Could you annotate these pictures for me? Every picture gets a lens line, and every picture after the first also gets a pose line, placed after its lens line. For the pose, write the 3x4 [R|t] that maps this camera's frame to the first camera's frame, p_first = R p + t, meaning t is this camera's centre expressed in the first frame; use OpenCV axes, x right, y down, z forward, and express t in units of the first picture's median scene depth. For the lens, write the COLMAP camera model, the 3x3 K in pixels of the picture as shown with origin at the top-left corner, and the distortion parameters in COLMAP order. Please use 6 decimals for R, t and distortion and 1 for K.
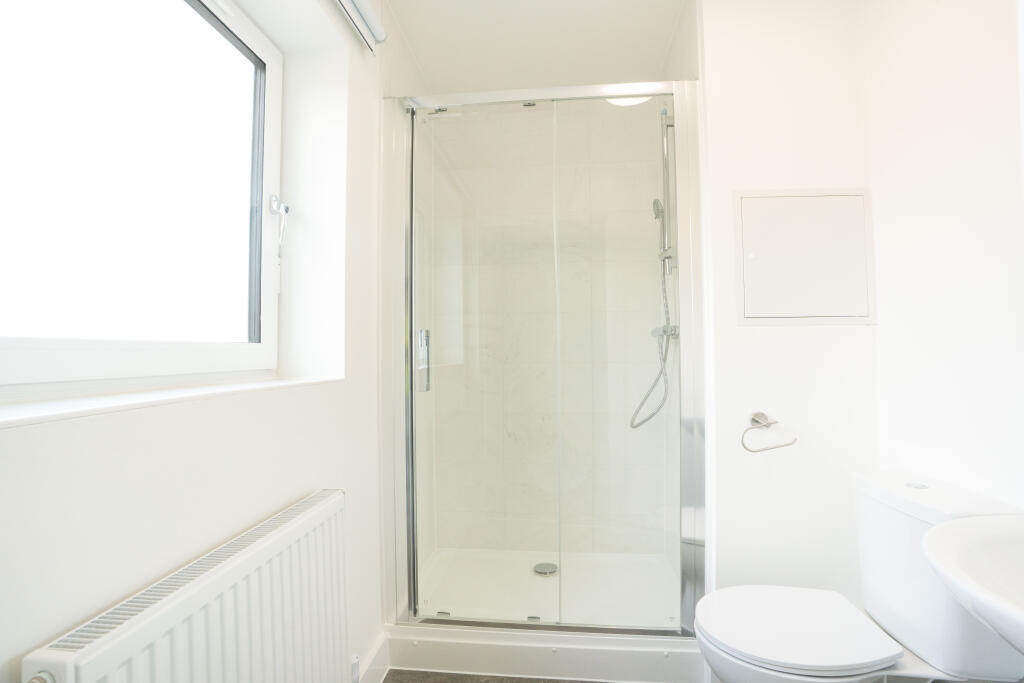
lens RADIAL K [[470.6, 0, 512.0], [0, 470.6, 341.5], [0, 0, 1]] dist [-0.065042, 0.026750]
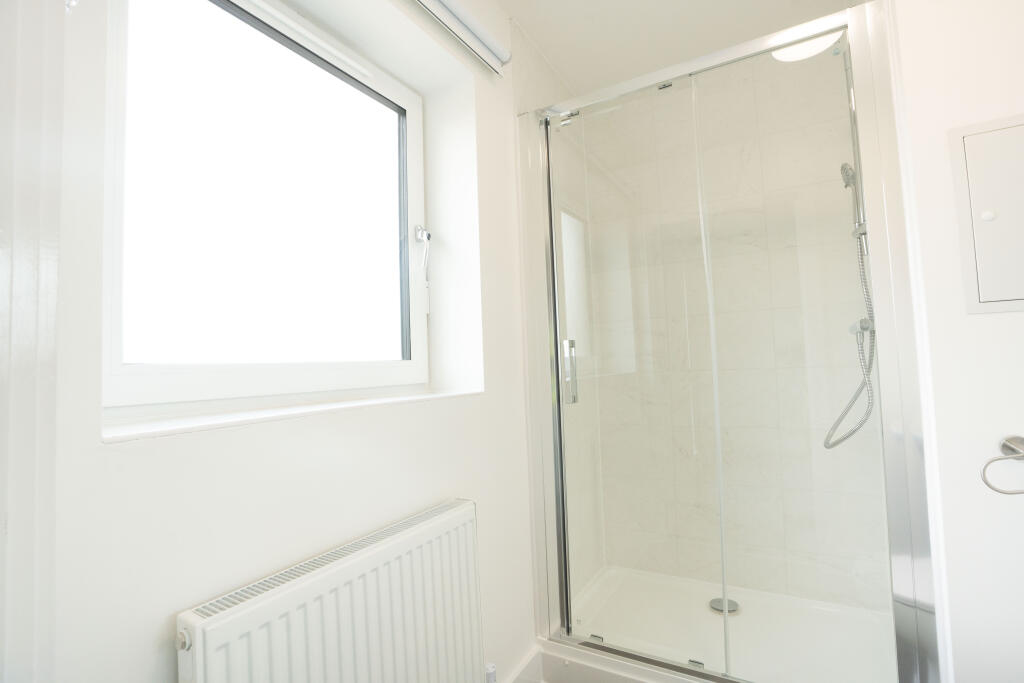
lens RADIAL K [[470.9, 0, 517.0], [0, 470.9, 339.3], [0, 0, 1]] dist [-0.069120, 0.025488]
pose [[0.912830, -0.048251, -0.405478, 0.117731], [0.040501, 0.998796, -0.027676, -0.003876], [0.406325, 0.008841, 0.913686, 0.066291]]
